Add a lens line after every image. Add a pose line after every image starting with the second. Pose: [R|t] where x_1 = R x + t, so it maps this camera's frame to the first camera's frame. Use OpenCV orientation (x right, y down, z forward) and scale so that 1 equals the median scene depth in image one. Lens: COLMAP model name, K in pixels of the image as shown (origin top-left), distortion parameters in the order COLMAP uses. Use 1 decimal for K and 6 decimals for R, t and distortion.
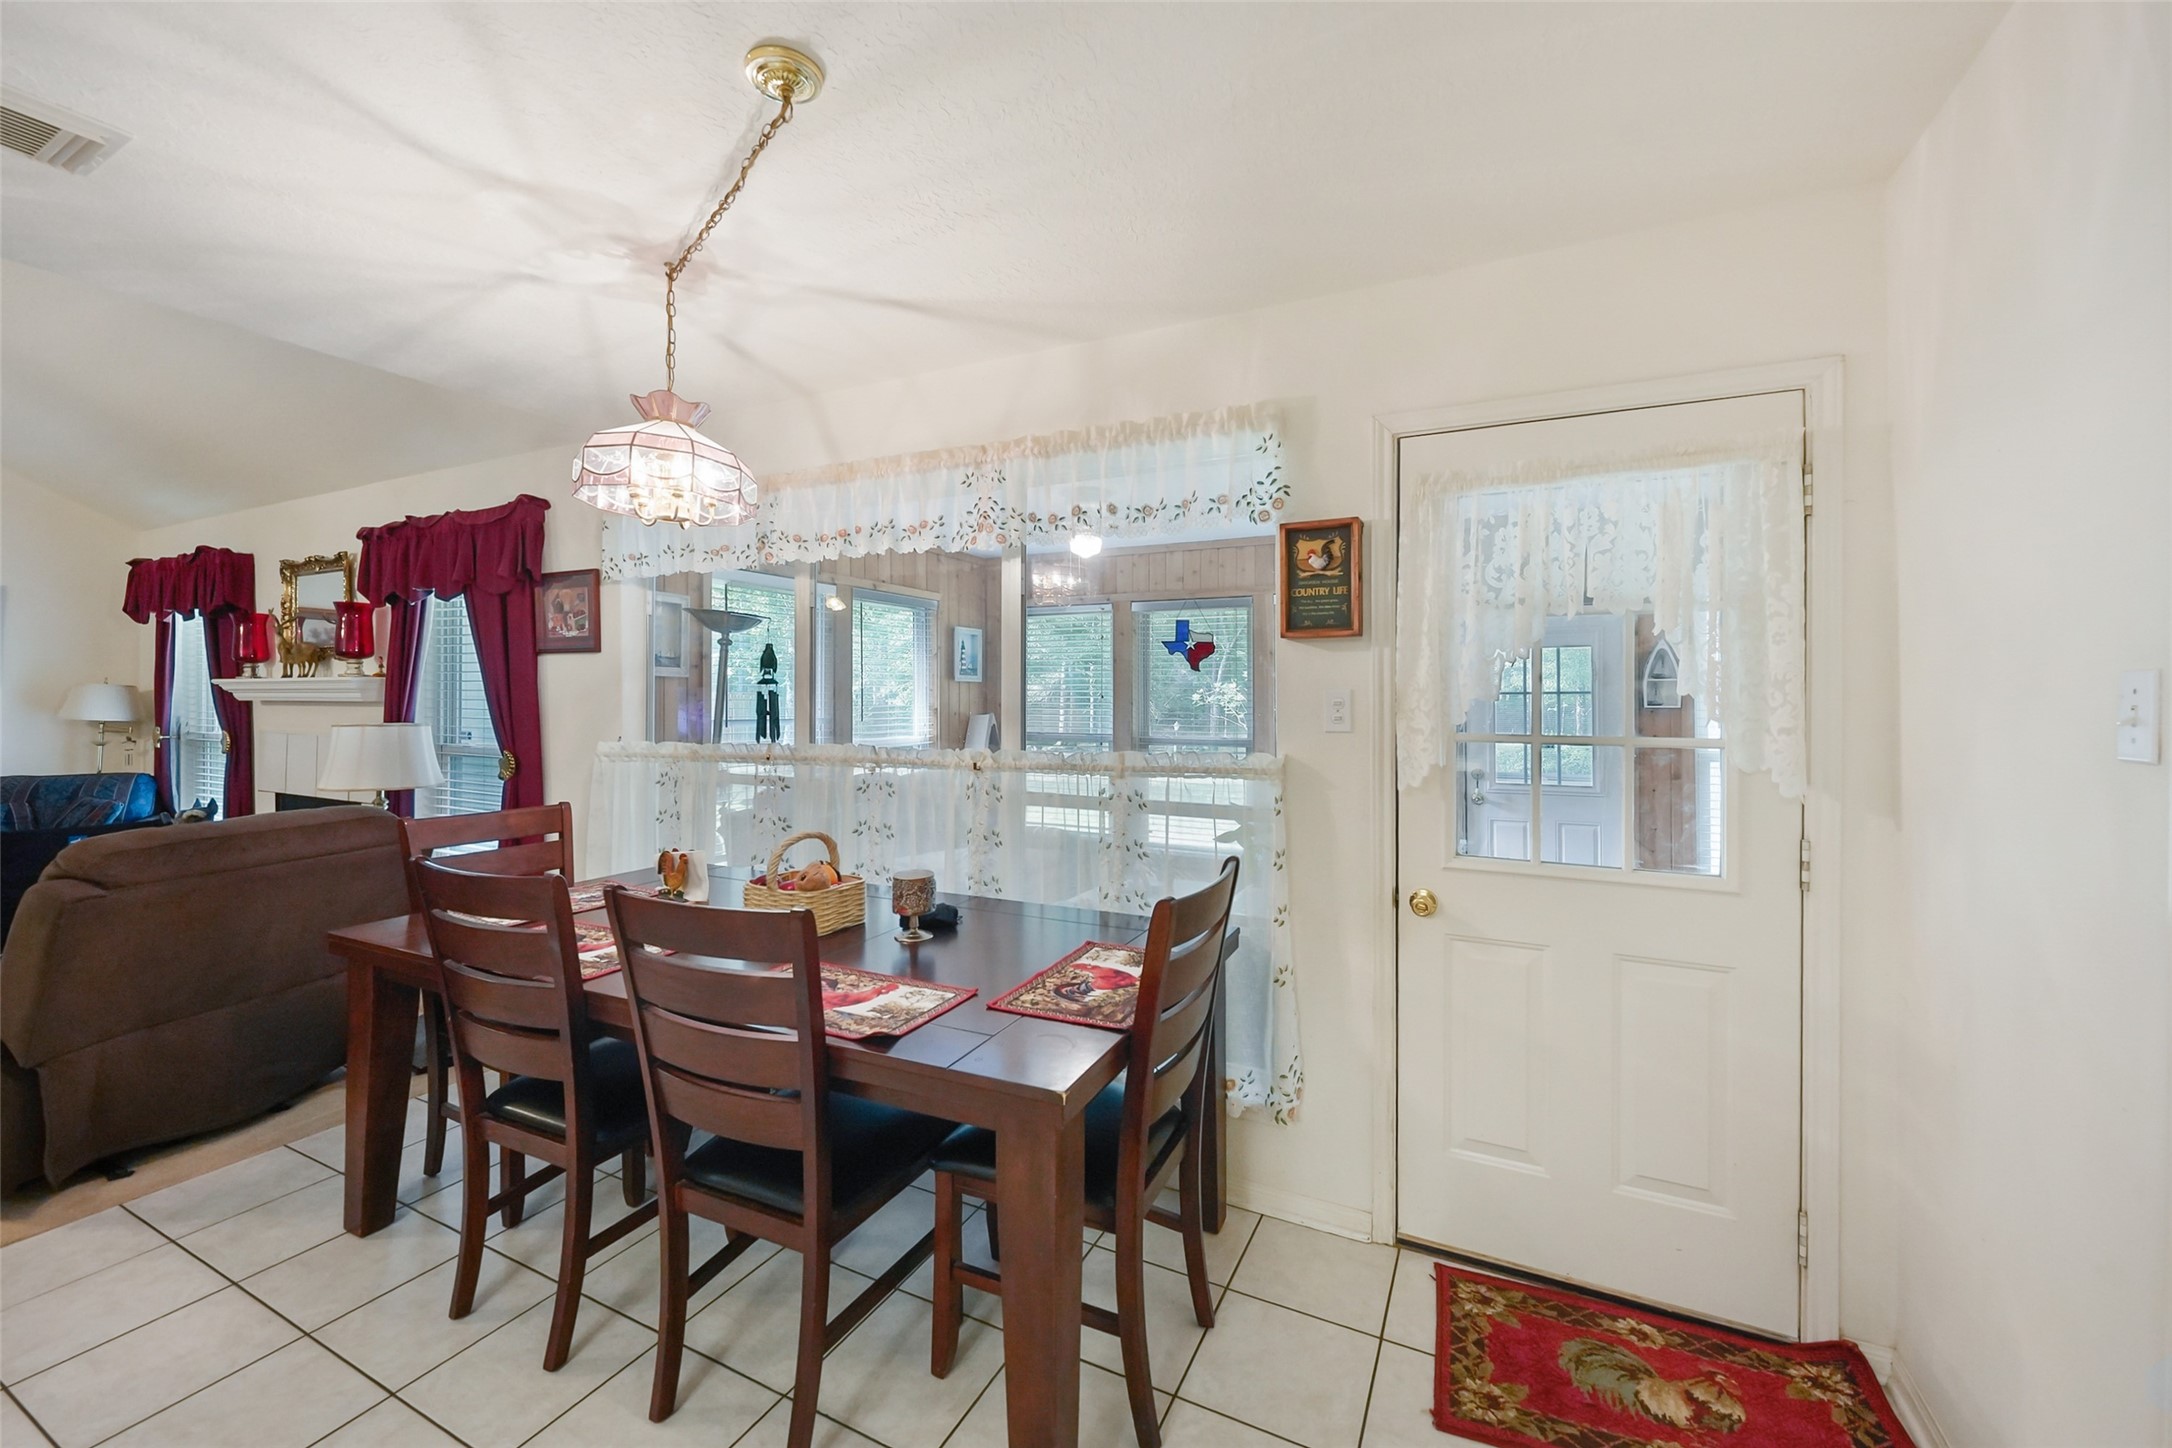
lens RADIAL K [[850.4, 0, 1088.6], [0, 850.4, 703.0], [0, 0, 1]] dist [-0.002101, -0.000326]
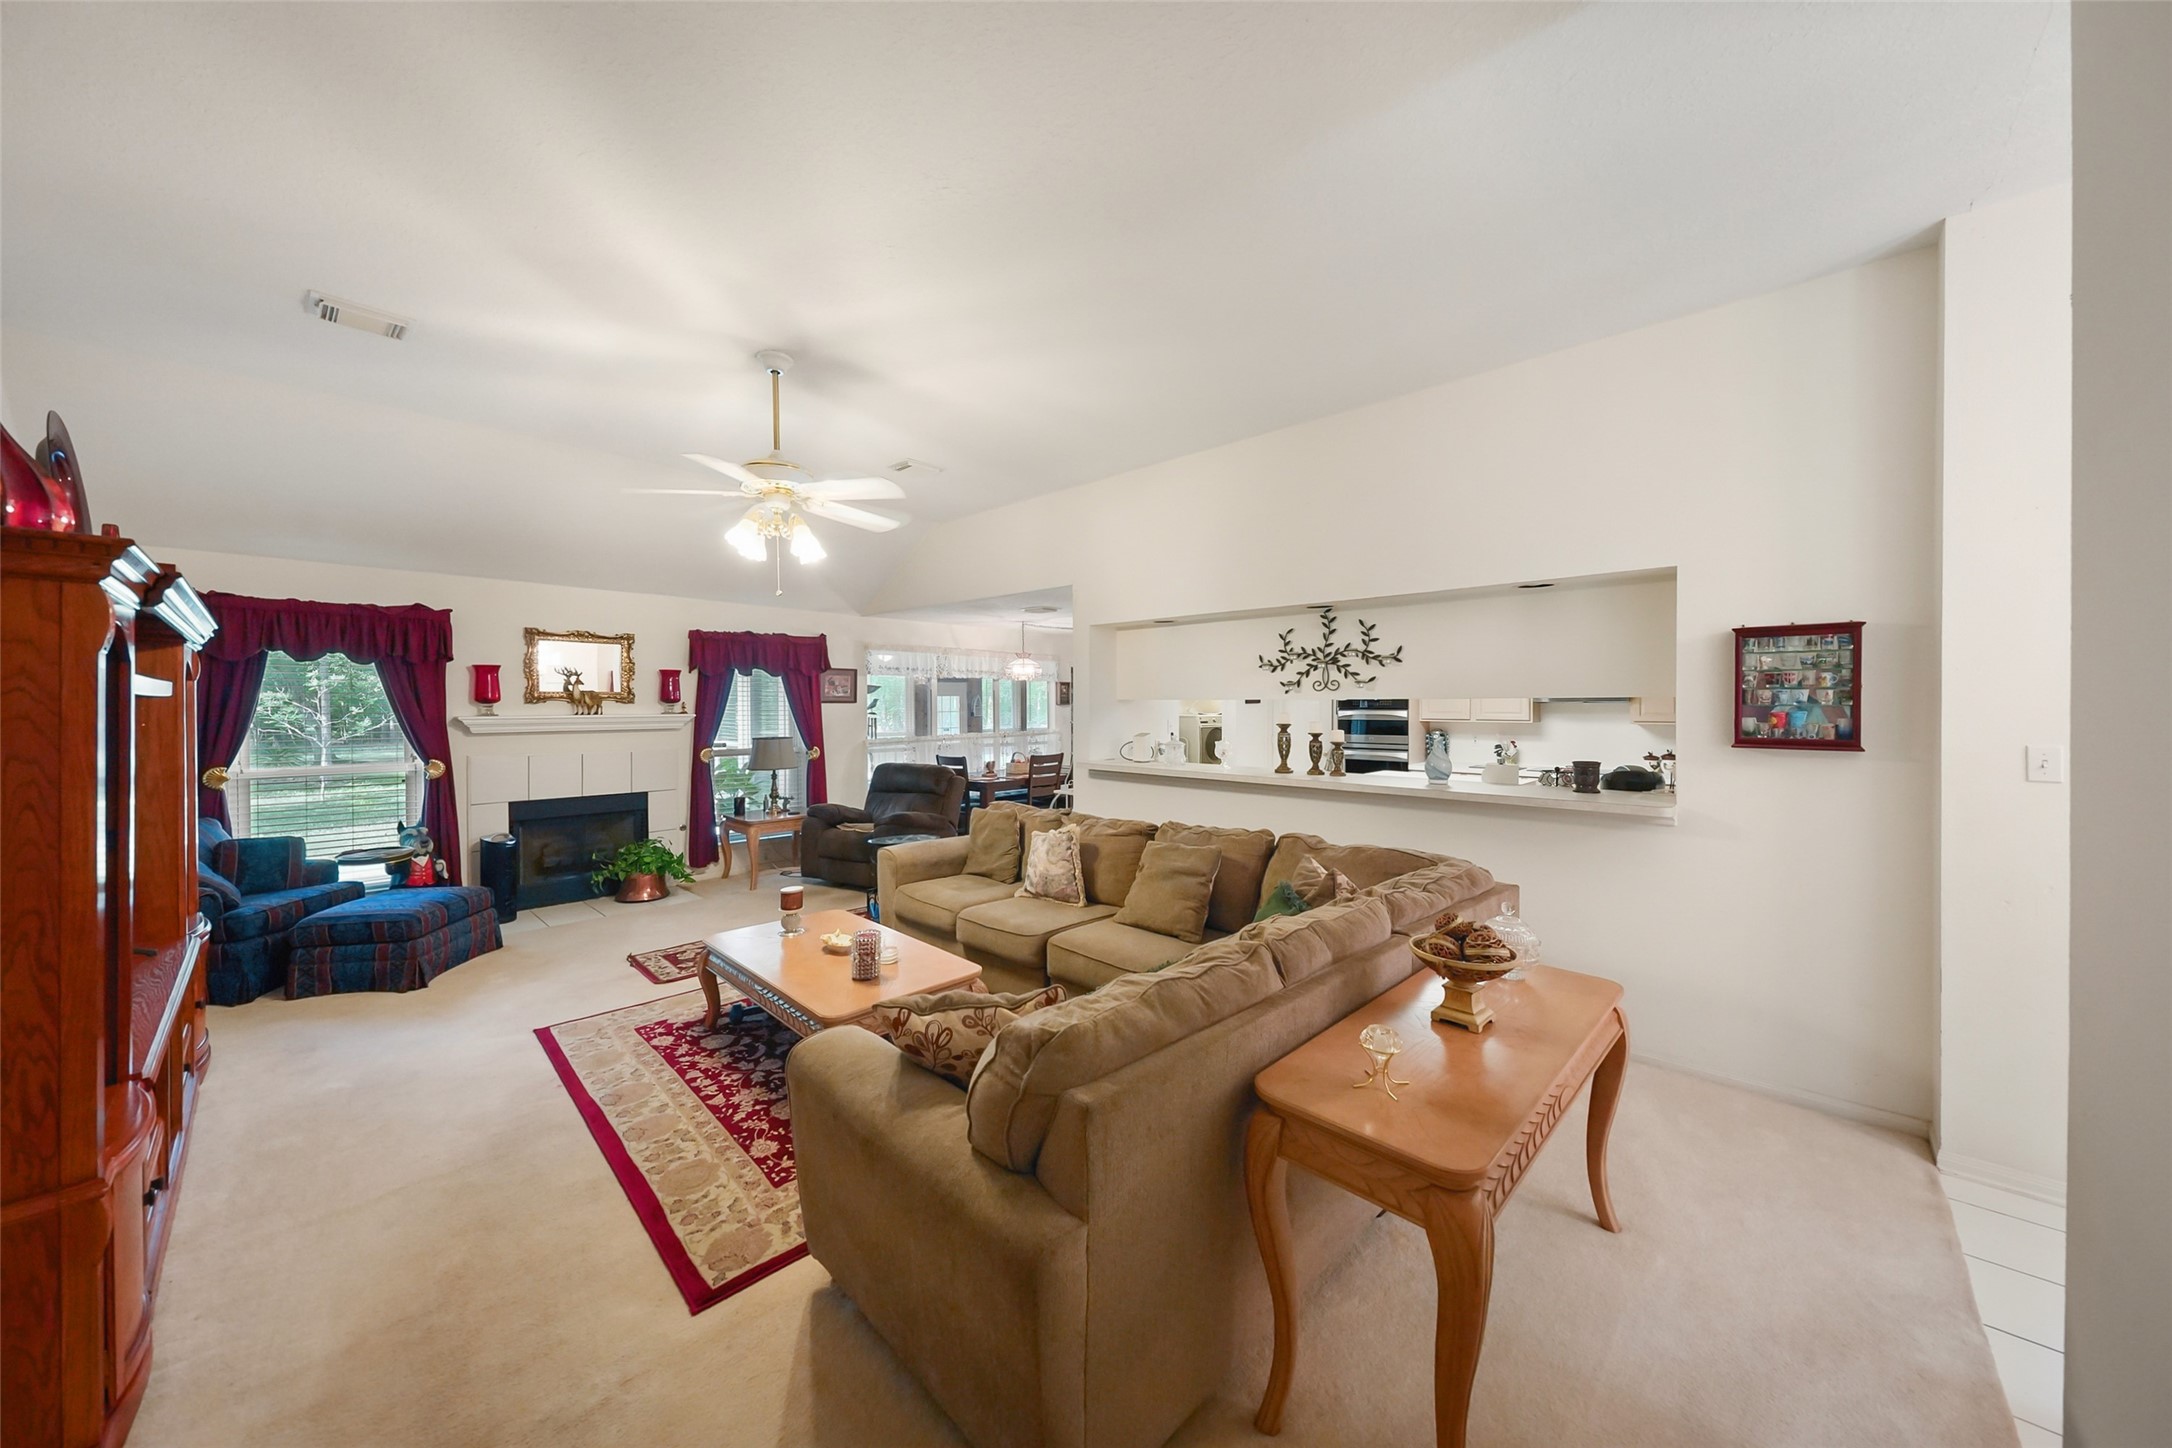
lens RADIAL K [[753.1, 0, 1082.1], [0, 753.1, 715.4], [0, 0, 1]] dist [0.027783, -0.008447]
pose [[0.299957, -0.017193, 0.953798, -1.803232], [0.009311, 0.999843, 0.015094, -0.038741], [-0.953907, 0.004353, 0.300070, -0.191301]]
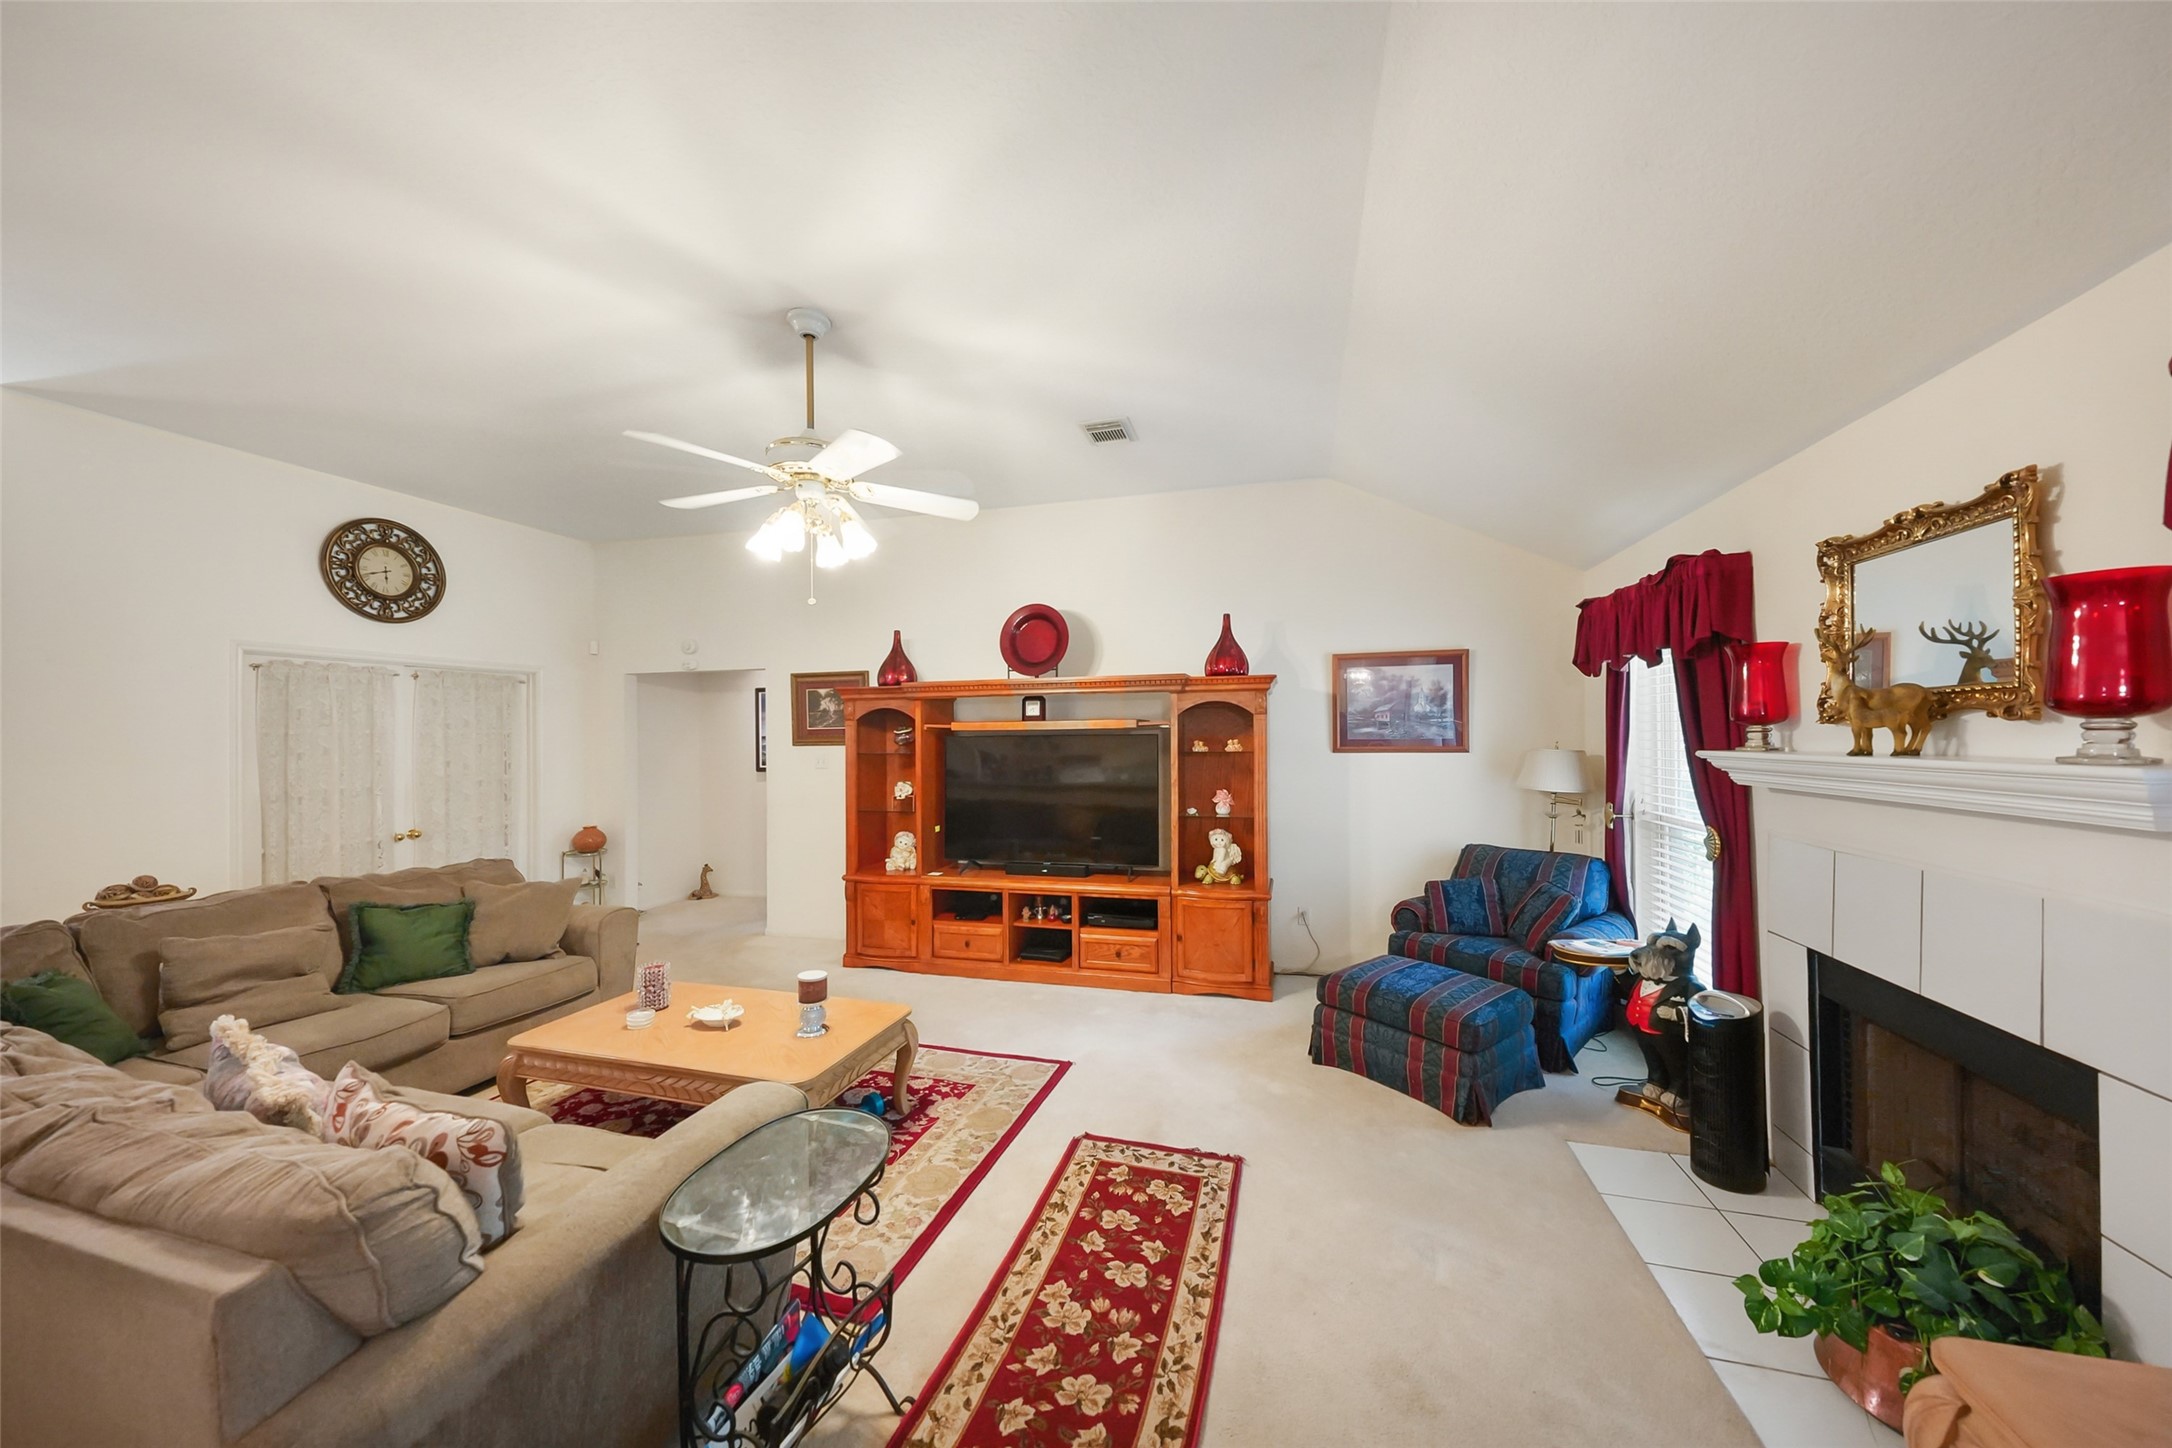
lens RADIAL K [[746.9, 0, 1094.3], [0, 746.9, 729.4], [0, 0, 1]] dist [0.025762, -0.008619]
pose [[0.190276, -0.013868, -0.981633, -0.539376], [0.005602, 0.999899, -0.013040, -0.039163], [0.981715, -0.003018, 0.190335, 0.424248]]
